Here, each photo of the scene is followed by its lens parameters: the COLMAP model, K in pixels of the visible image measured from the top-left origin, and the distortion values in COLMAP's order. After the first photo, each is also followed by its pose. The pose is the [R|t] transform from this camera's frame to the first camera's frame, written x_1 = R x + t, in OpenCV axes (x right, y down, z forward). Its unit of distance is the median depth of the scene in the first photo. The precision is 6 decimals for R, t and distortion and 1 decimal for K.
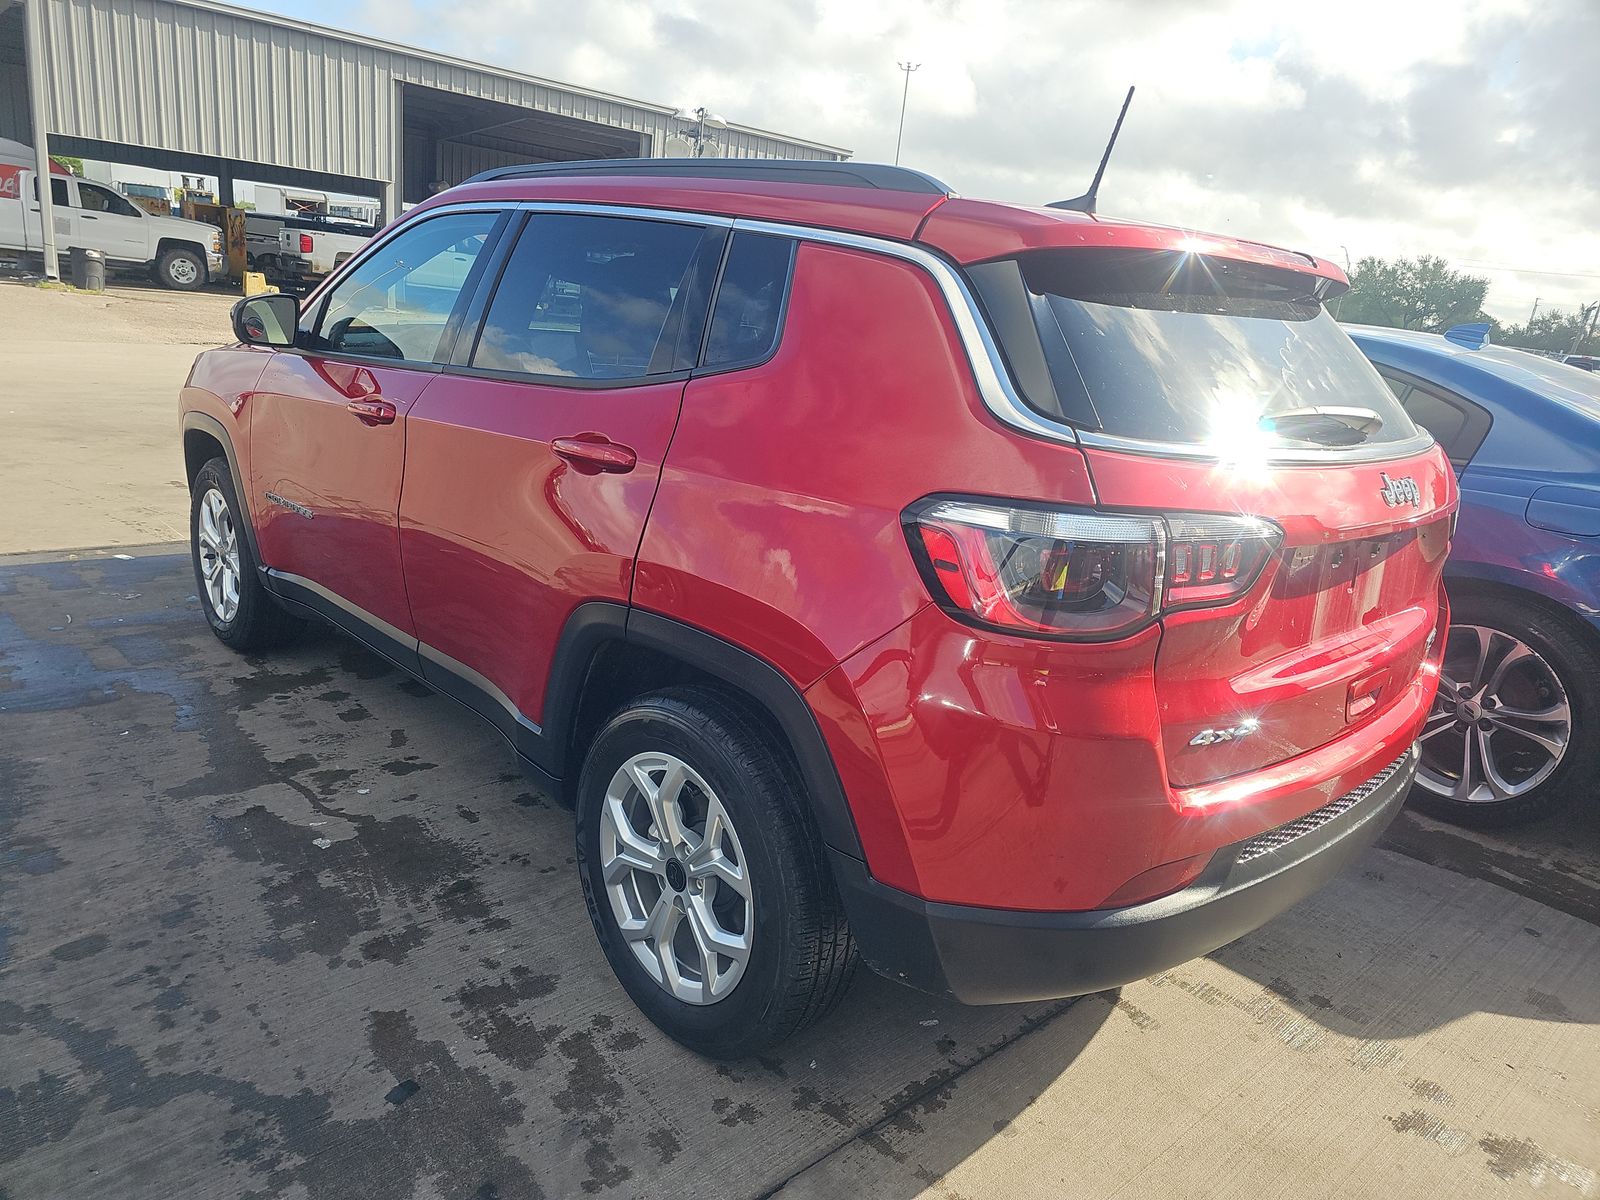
lens RADIAL K [[1083.9, 0, 798.6], [0, 1083.9, 634.0], [0, 0, 1]] dist [0.045375, -0.047595]
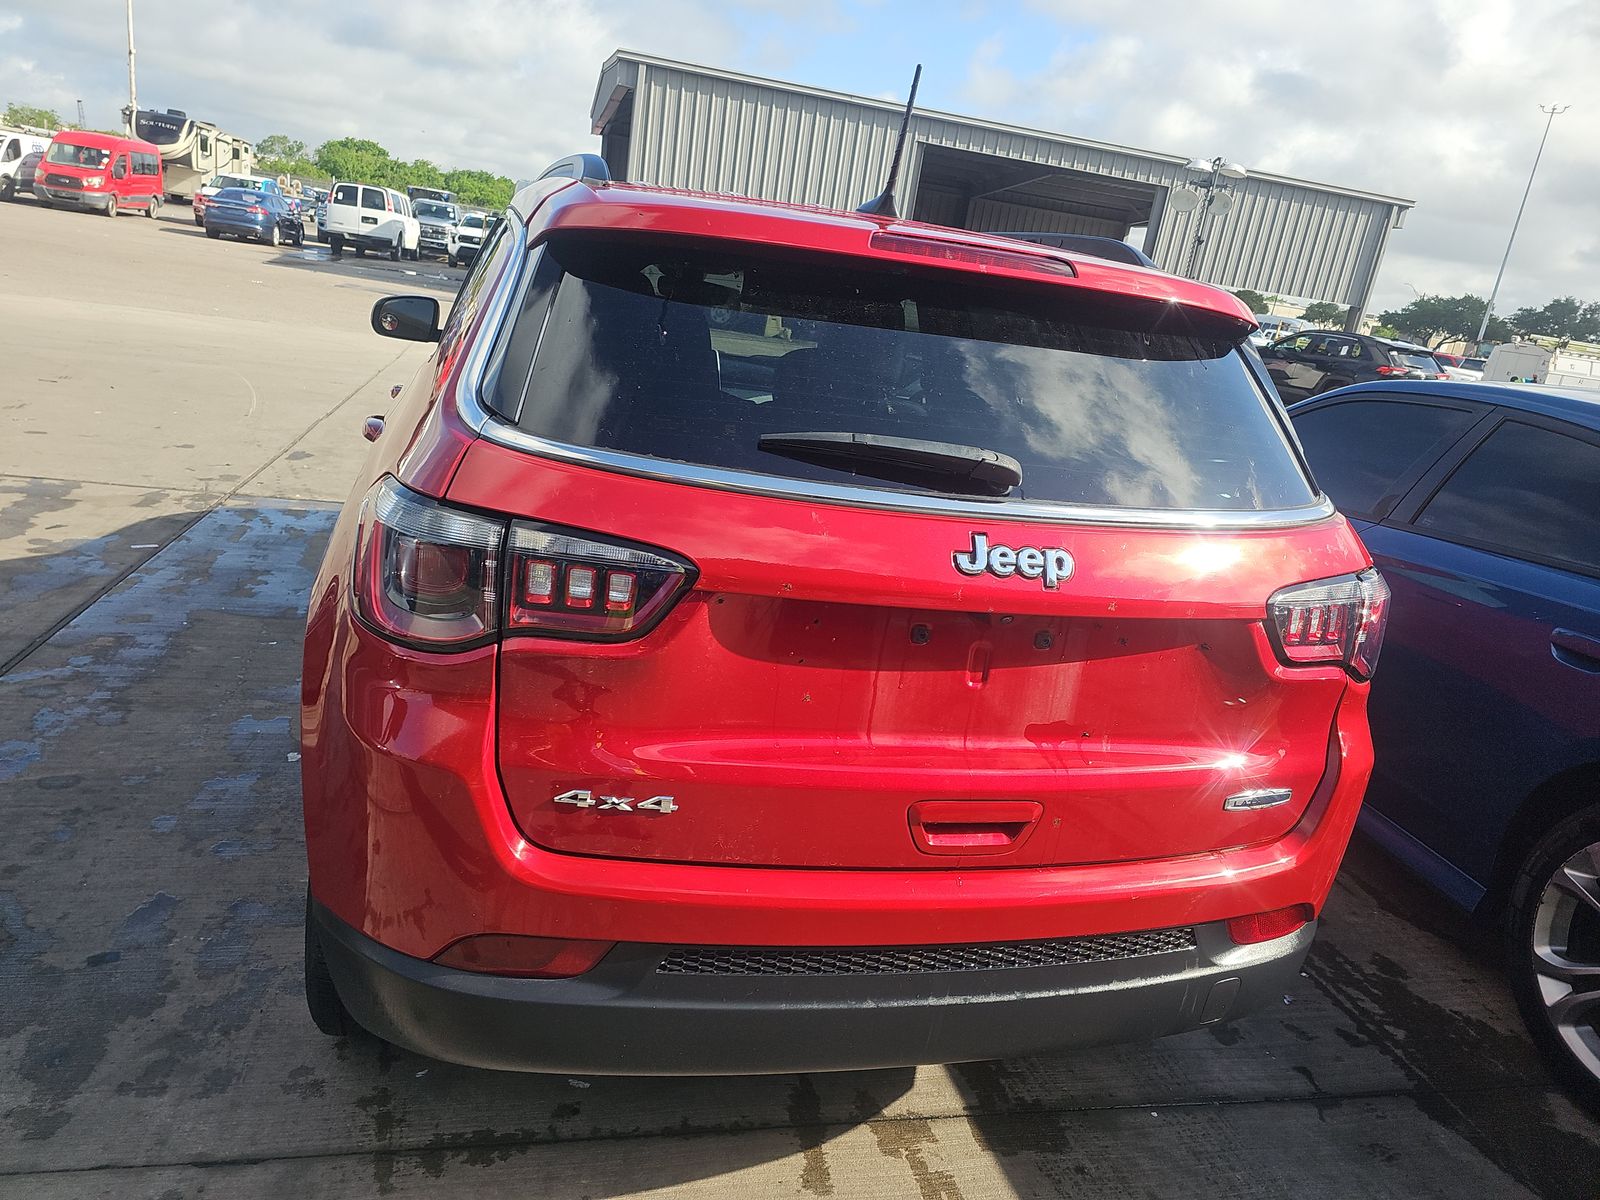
lens RADIAL K [[1088.8, 0, 794.6], [0, 1088.8, 597.9], [0, 0, 1]] dist [0.045141, -0.047962]
pose [[0.873920, 0.157817, -0.459736, 0.089129], [-0.192957, 0.980744, -0.030128, -0.006270], [0.446128, 0.115039, 0.887545, 0.031988]]
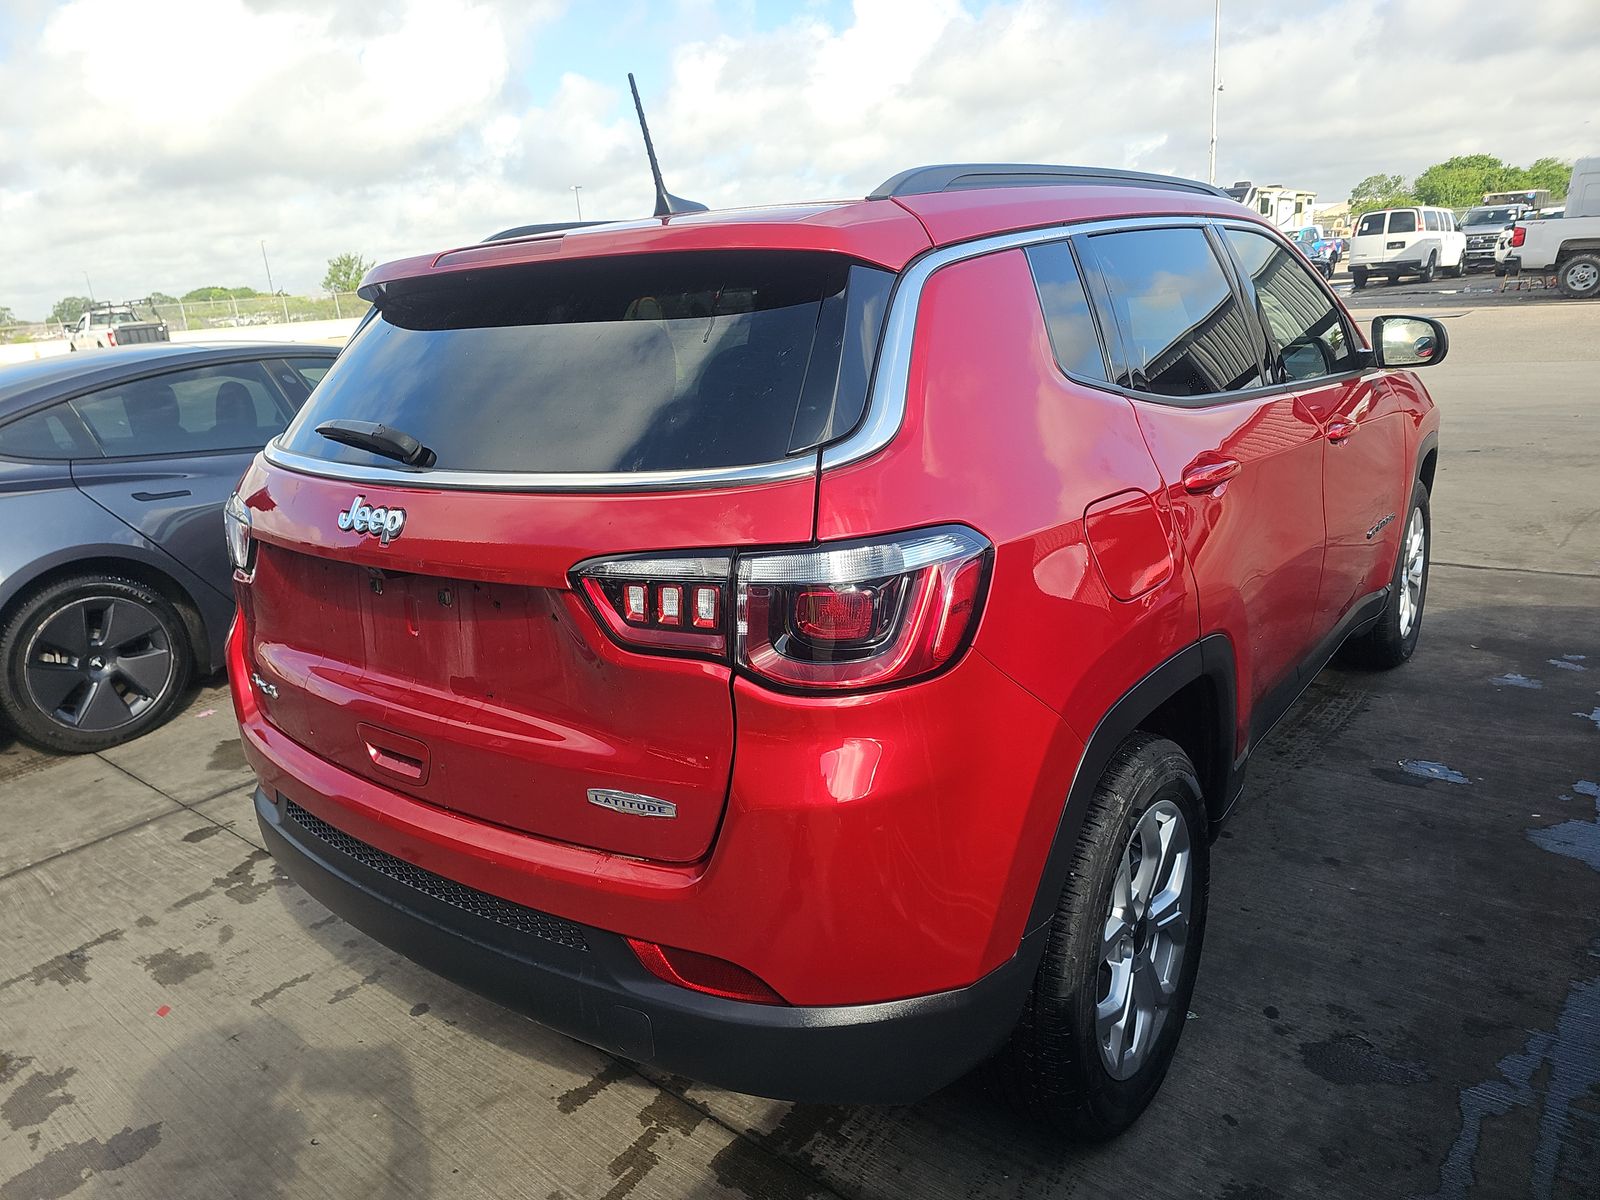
lens RADIAL K [[1088.8, 0, 794.6], [0, 1088.8, 597.9], [0, 0, 1]] dist [0.045141, -0.047962]
pose [[0.118211, 0.167797, -0.978709, 0.165655], [-0.215071, 0.966550, 0.139736, -0.029744], [0.969418, 0.193974, 0.150345, 0.137332]]
